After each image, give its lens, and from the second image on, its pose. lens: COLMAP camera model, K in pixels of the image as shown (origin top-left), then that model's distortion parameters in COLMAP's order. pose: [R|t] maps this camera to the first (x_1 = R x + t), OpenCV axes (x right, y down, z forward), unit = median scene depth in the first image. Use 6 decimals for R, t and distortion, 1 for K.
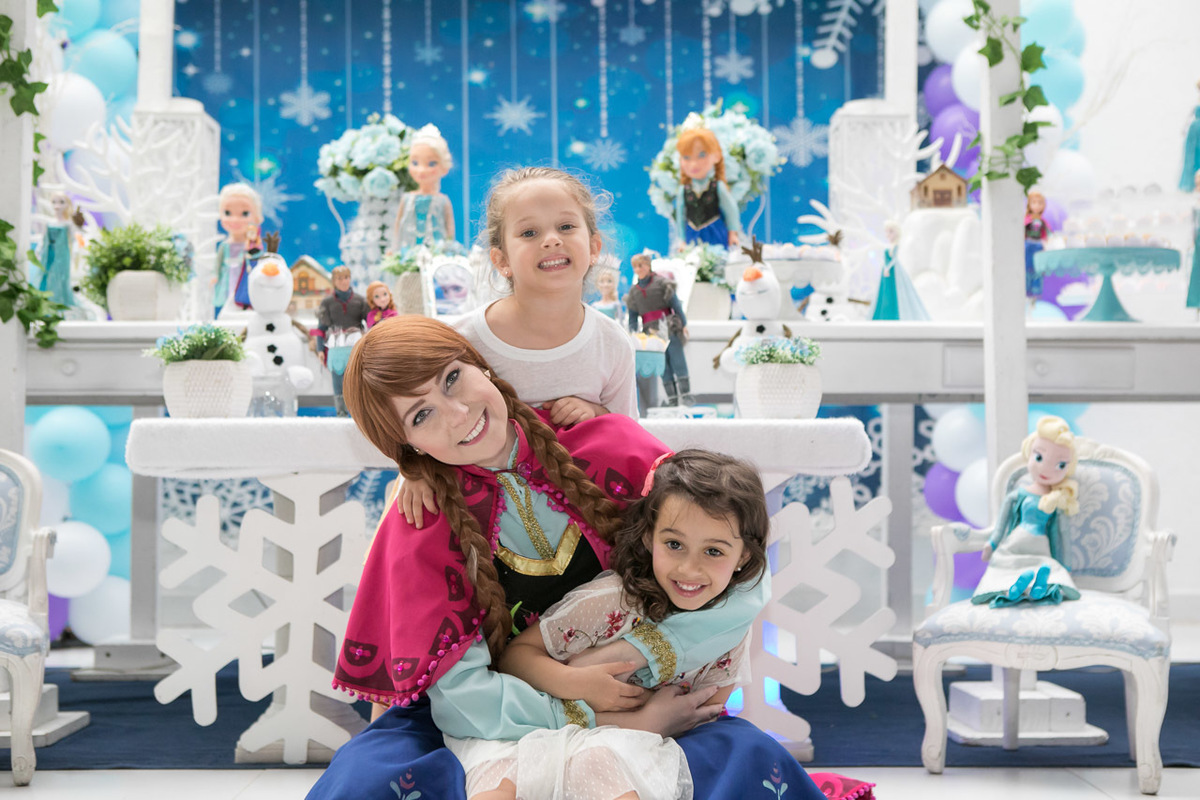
lens RADIAL K [[1713.4, 0, 605.4], [0, 1713.4, 399.3], [0, 0, 1]] dist [0.050209, 0.000000]
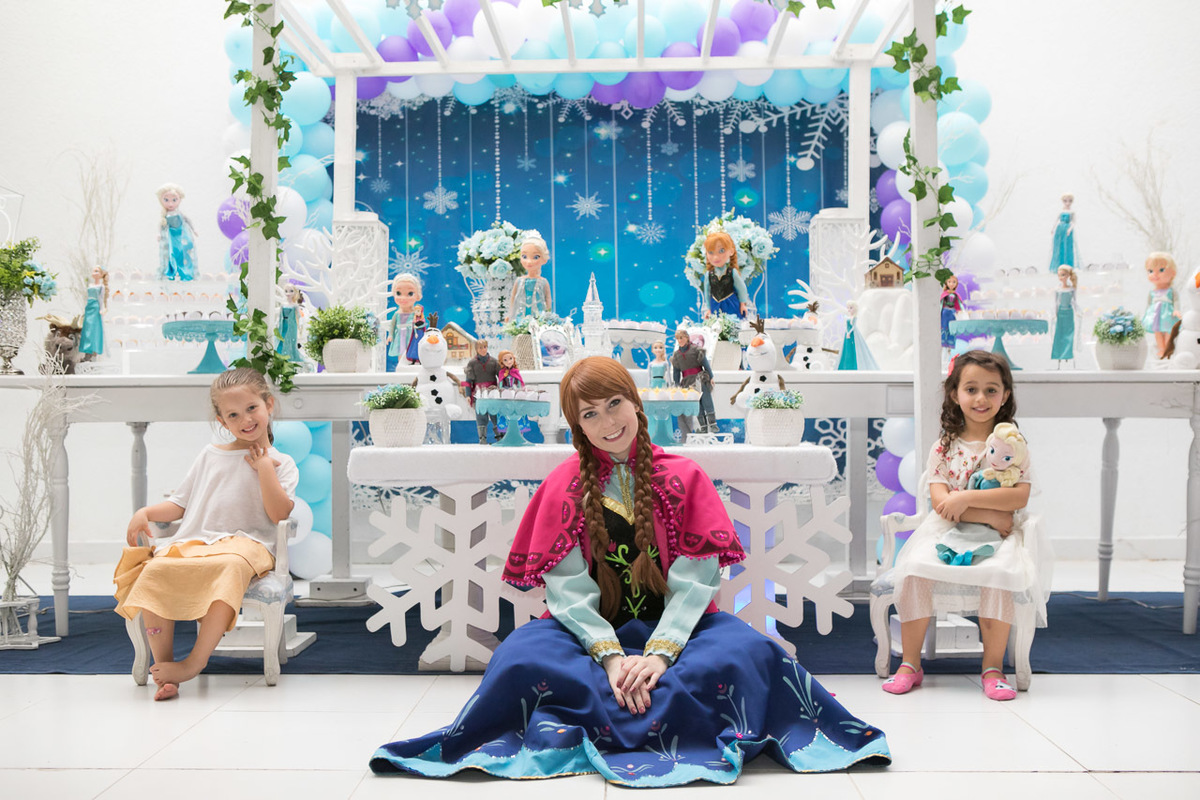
lens RADIAL K [[1301.0, 0, 601.3], [0, 1301.0, 399.6], [0, 0, 1]] dist [-0.020696, 0.000000]
pose [[0.999565, -0.003853, -0.029229, -0.014203], [0.004638, 0.999629, 0.026825, -0.046930], [0.029115, -0.026949, 0.999213, -0.112270]]
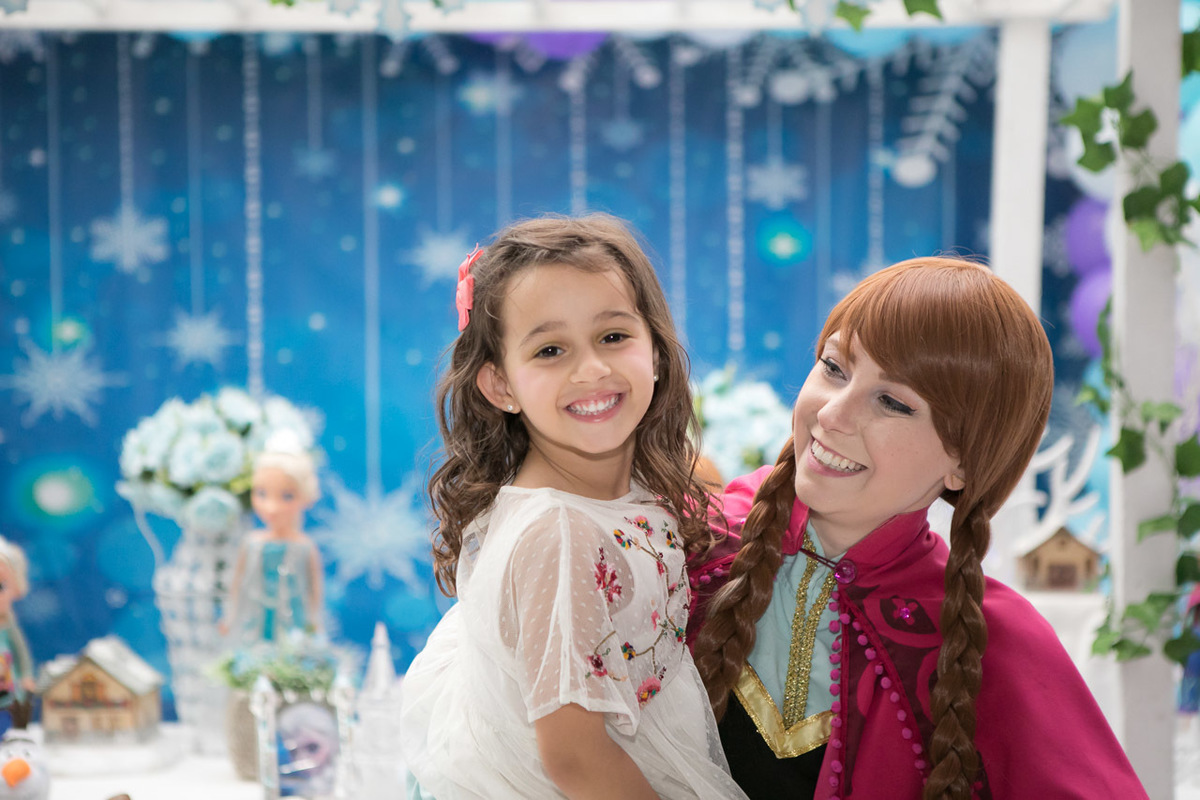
lens RADIAL K [[2462.1, 0, 591.9], [0, 2462.1, 398.3], [0, 0, 1]] dist [0.274384, 0.000000]
pose [[0.999543, 0.005222, -0.029781, 0.045635], [-0.002856, 0.996874, 0.078959, -0.258573], [0.030100, -0.078838, 0.996433, 0.059013]]
